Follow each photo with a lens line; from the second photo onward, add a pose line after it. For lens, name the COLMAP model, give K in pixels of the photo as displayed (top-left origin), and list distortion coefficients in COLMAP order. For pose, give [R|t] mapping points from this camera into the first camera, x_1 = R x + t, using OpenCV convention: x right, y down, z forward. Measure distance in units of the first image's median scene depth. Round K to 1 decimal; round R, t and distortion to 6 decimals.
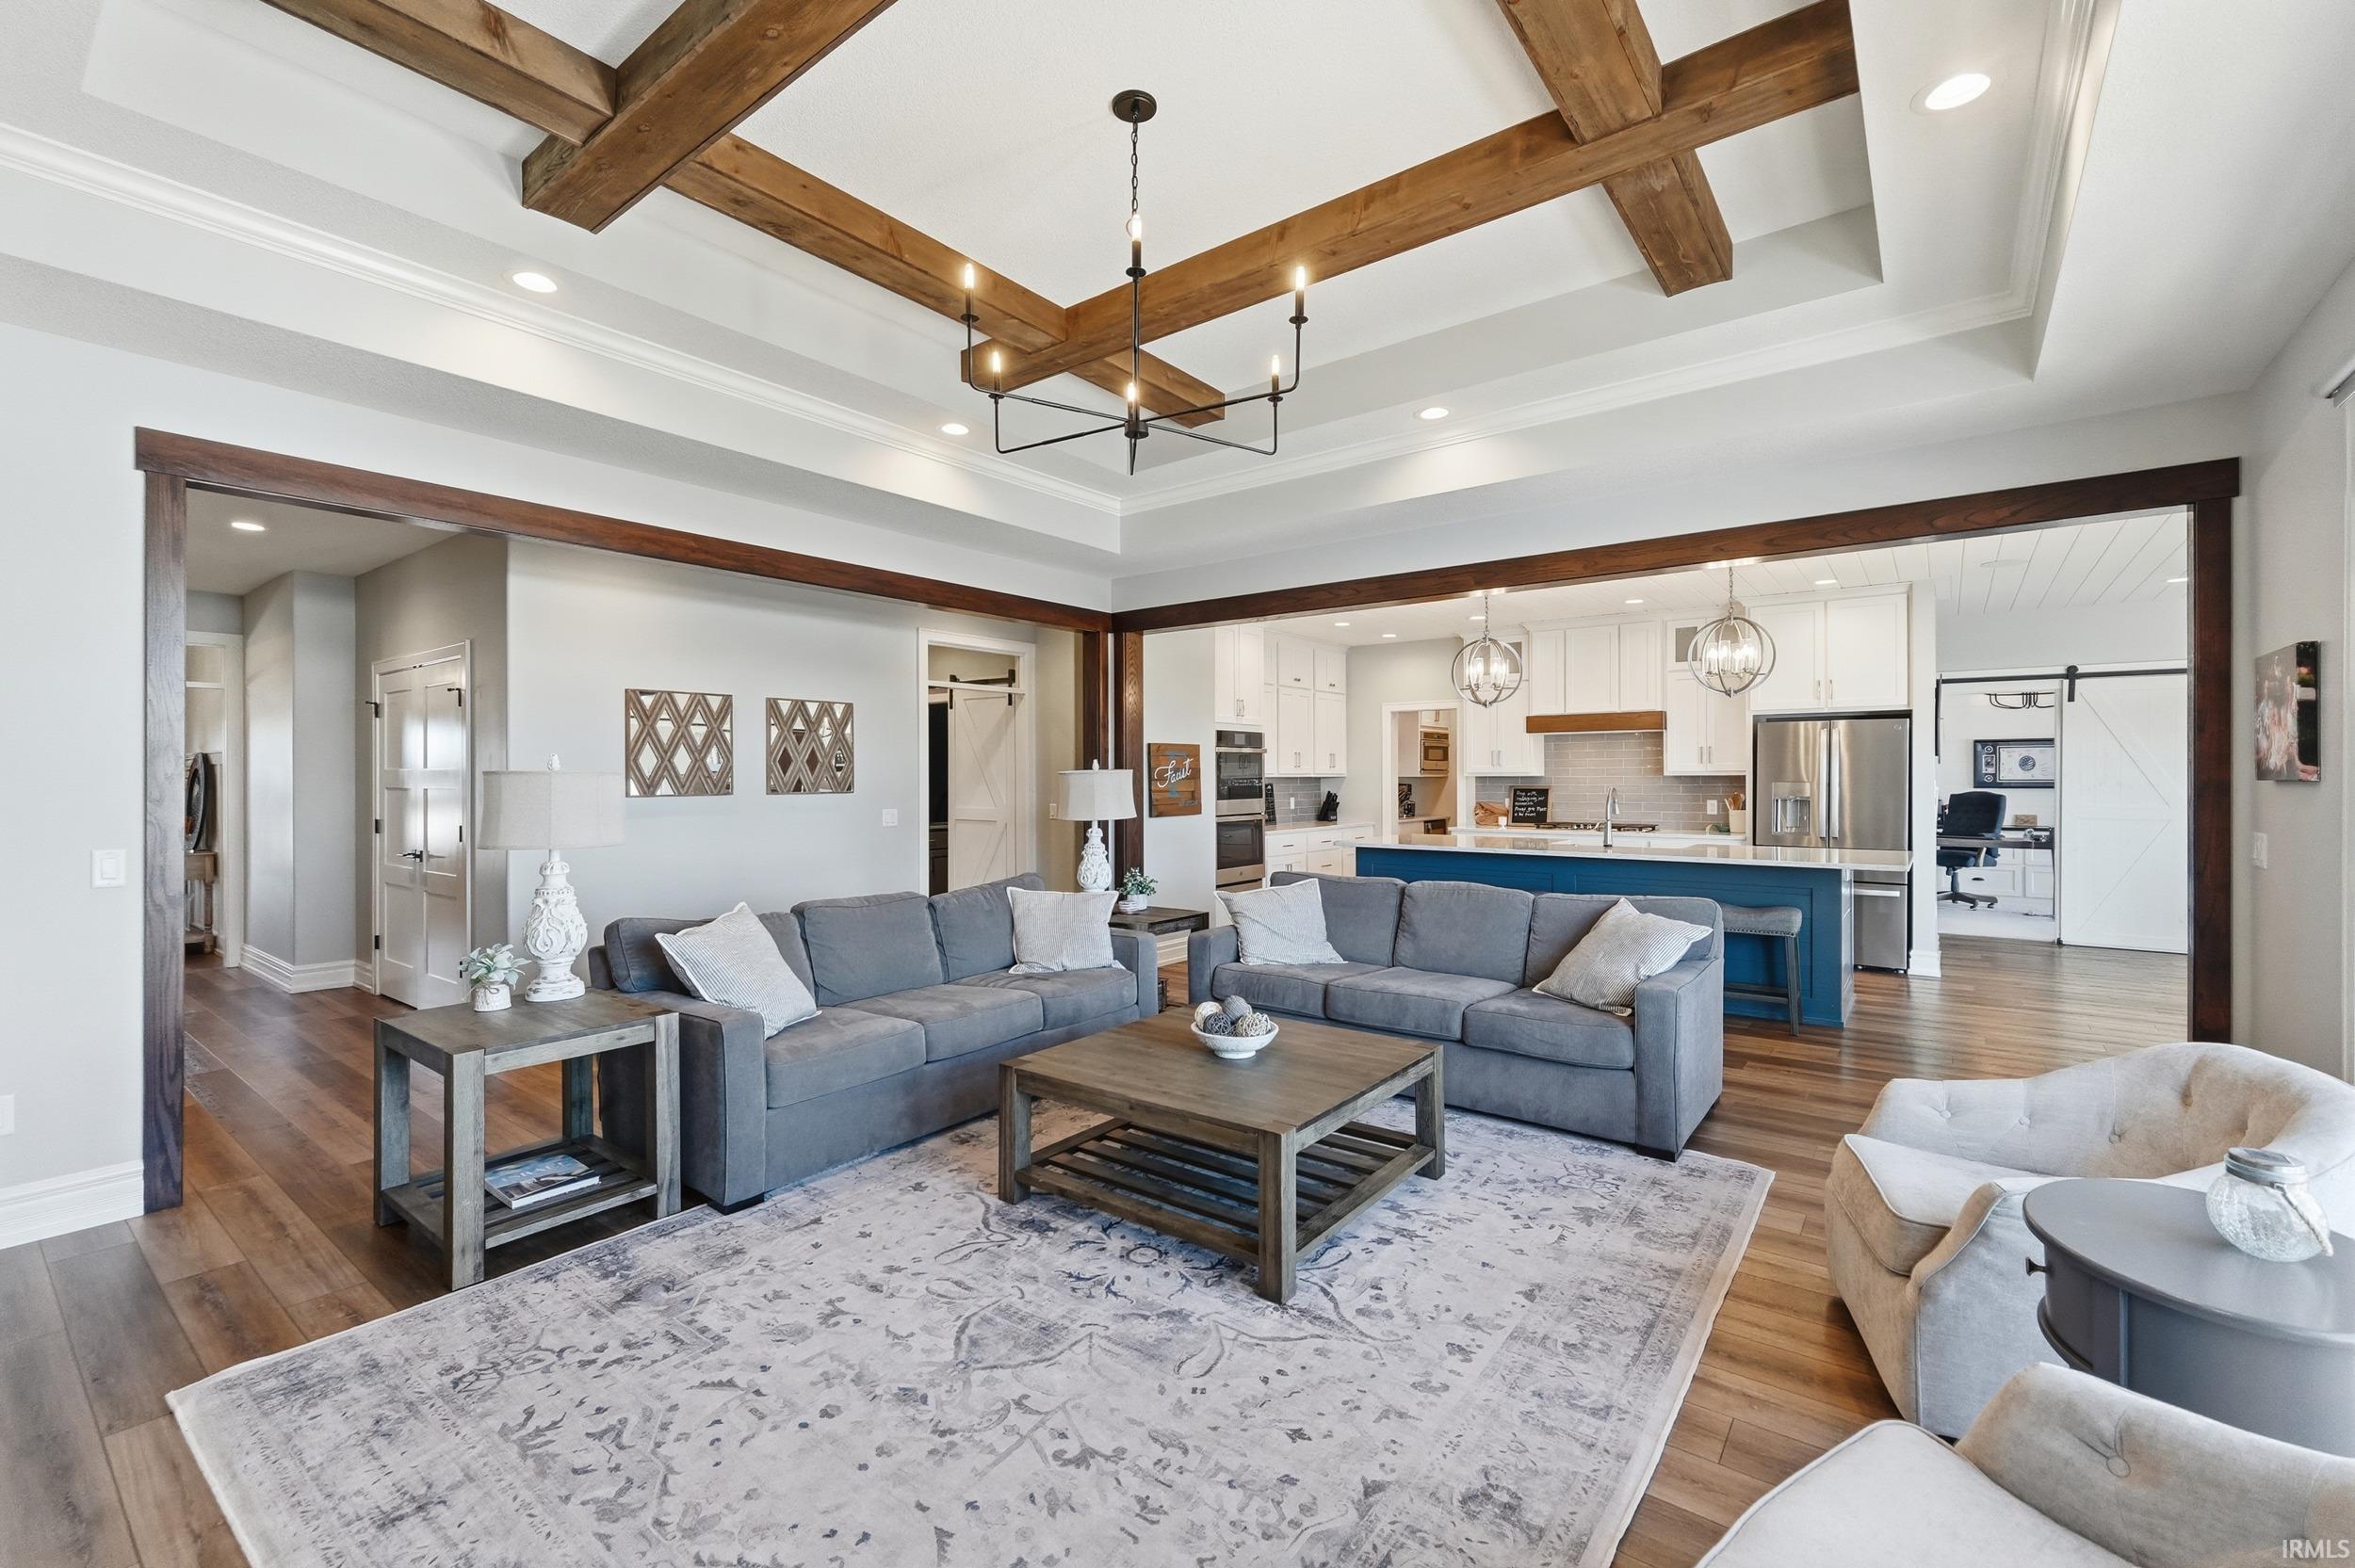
lens RADIAL K [[997.1, 0, 1183.7], [0, 997.1, 778.7], [0, 0, 1]] dist [-0.000751, -0.000082]
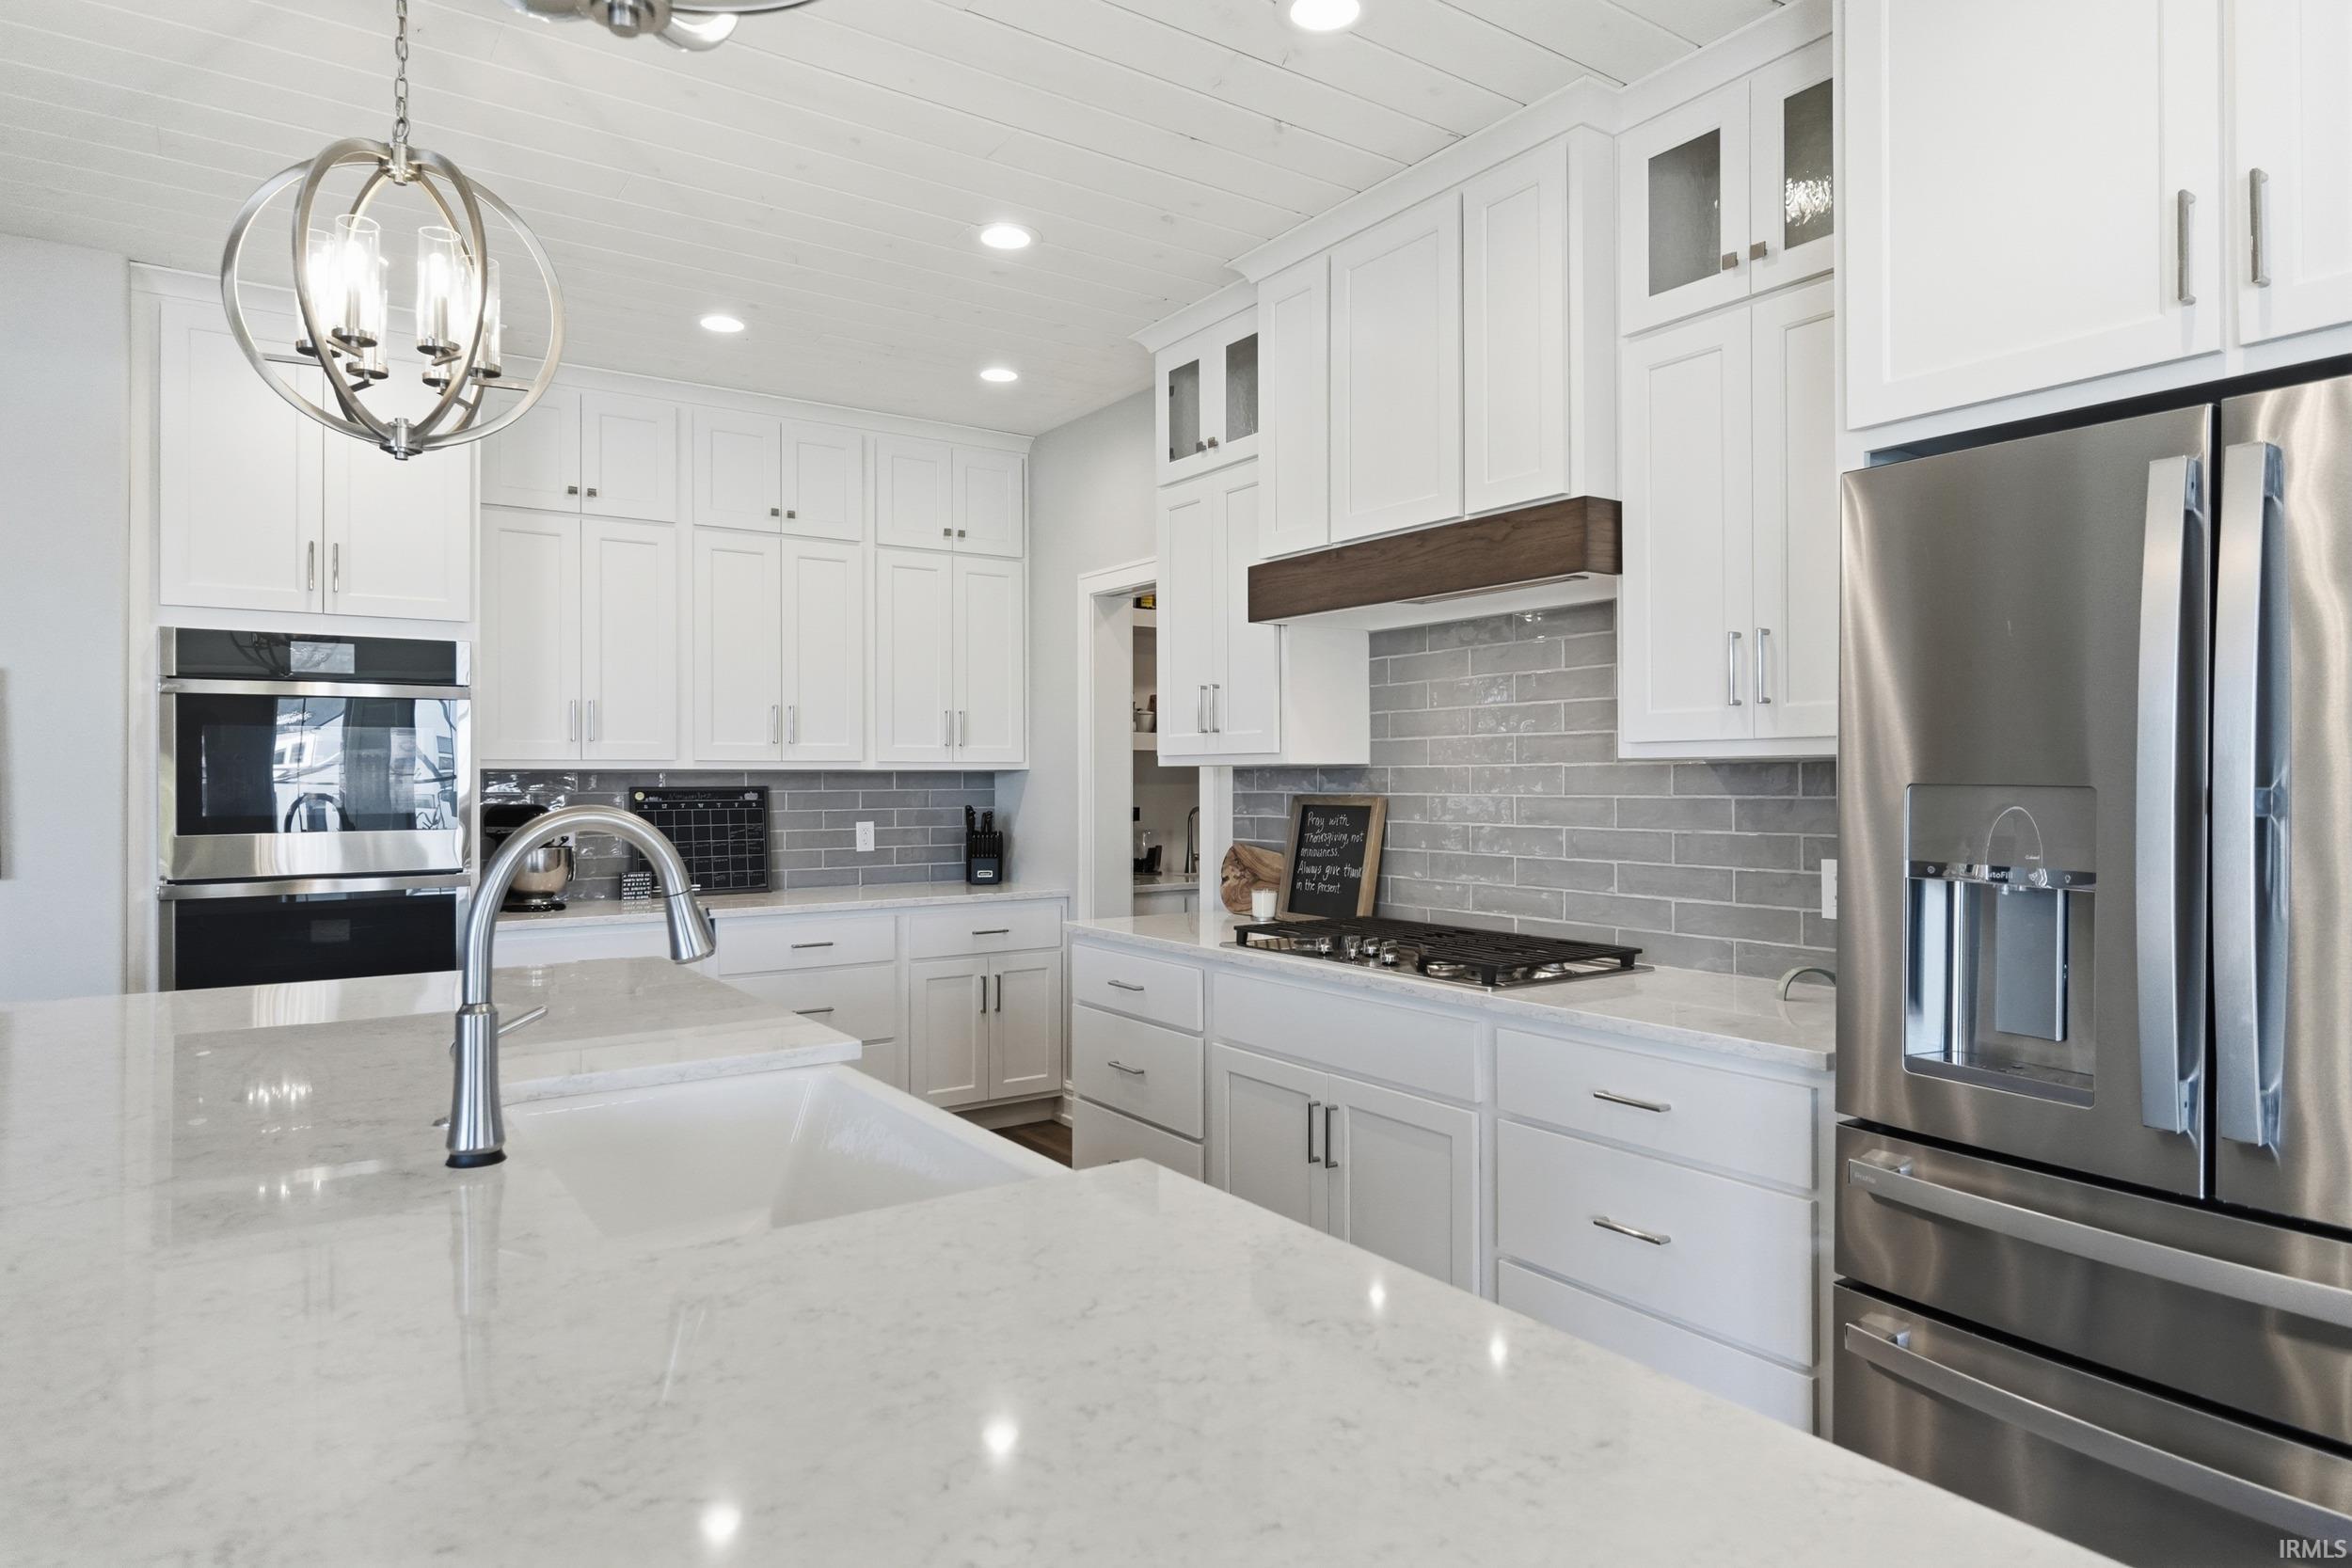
lens RADIAL K [[1349.9, 0, 1167.4], [0, 1349.9, 780.1], [0, 0, 1]] dist [-0.004627, -0.000159]
pose [[0.954816, 0.001813, -0.297192, 0.432671], [-0.001814, 0.999998, 0.000271, 0.002421], [0.297192, 0.000280, 0.954818, 0.587959]]
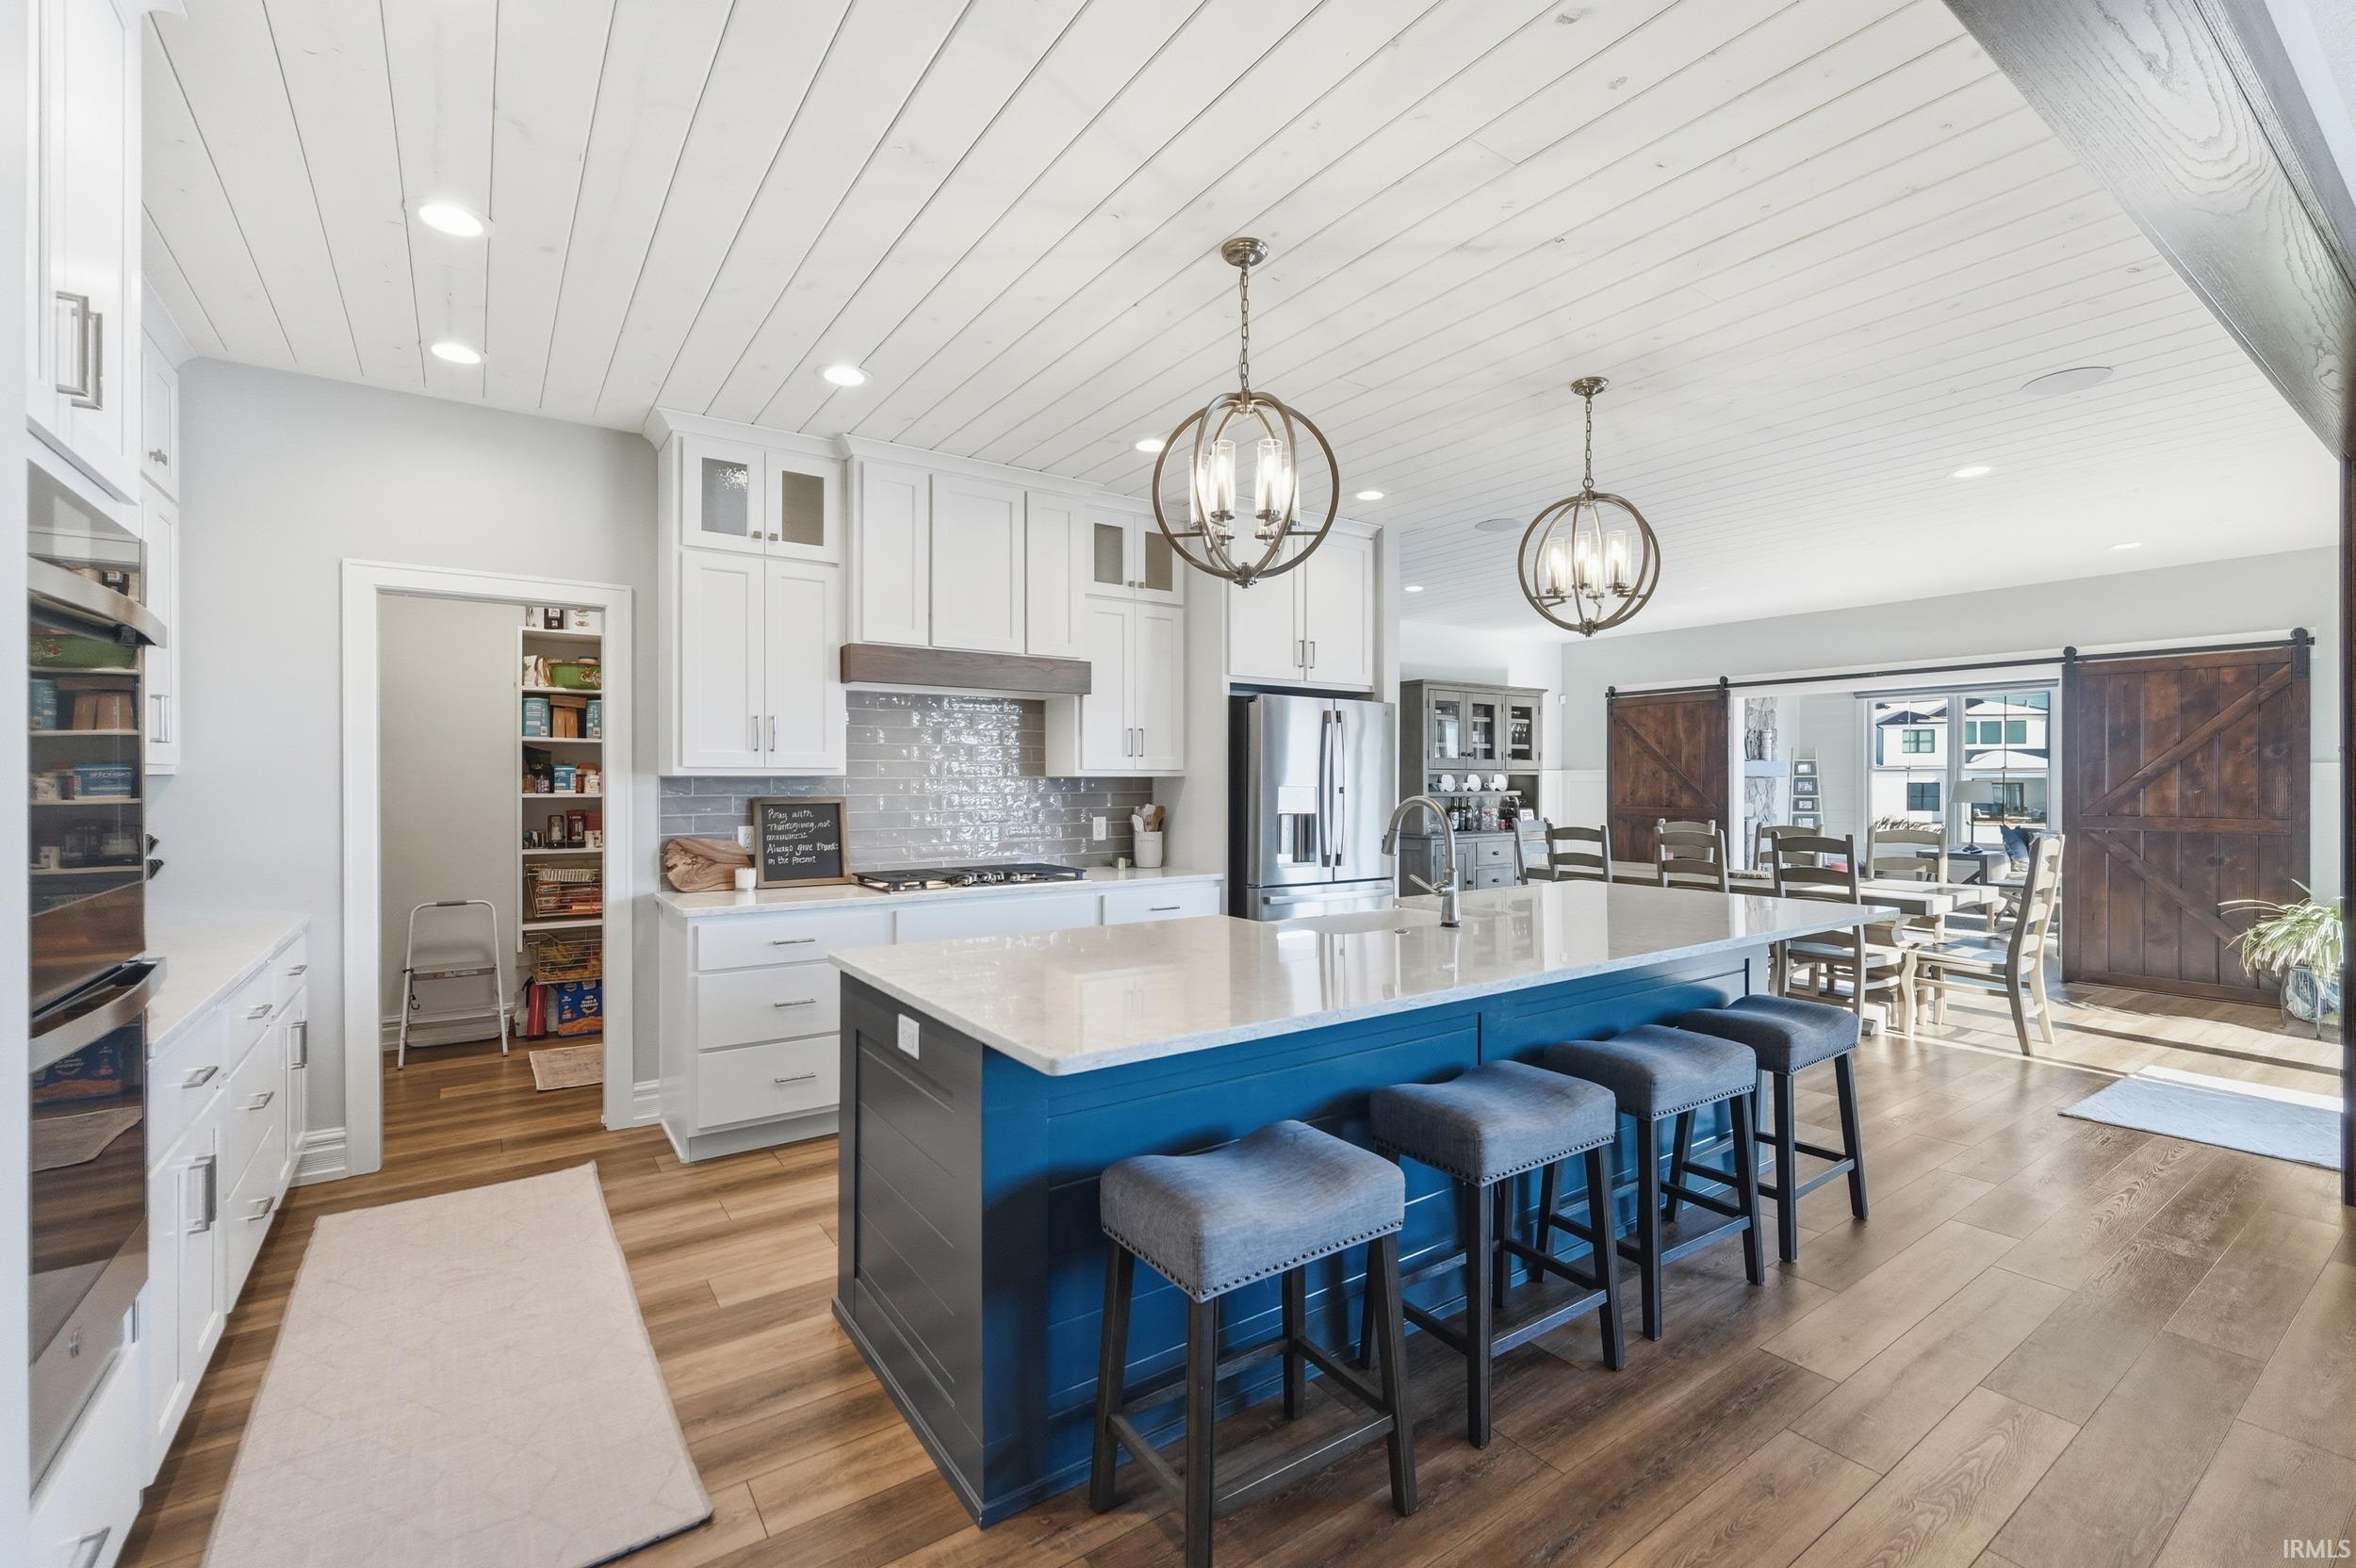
lens RADIAL K [[997.6, 0, 1175.9], [0, 997.6, 785.2], [0, 0, 1]] dist [-0.000751, -0.000082]
pose [[0.313706, 0.001449, 0.949519, -0.036030], [0.001579, 0.999997, -0.002048, 0.003170], [-0.949519, 0.002141, 0.313703, 0.703408]]
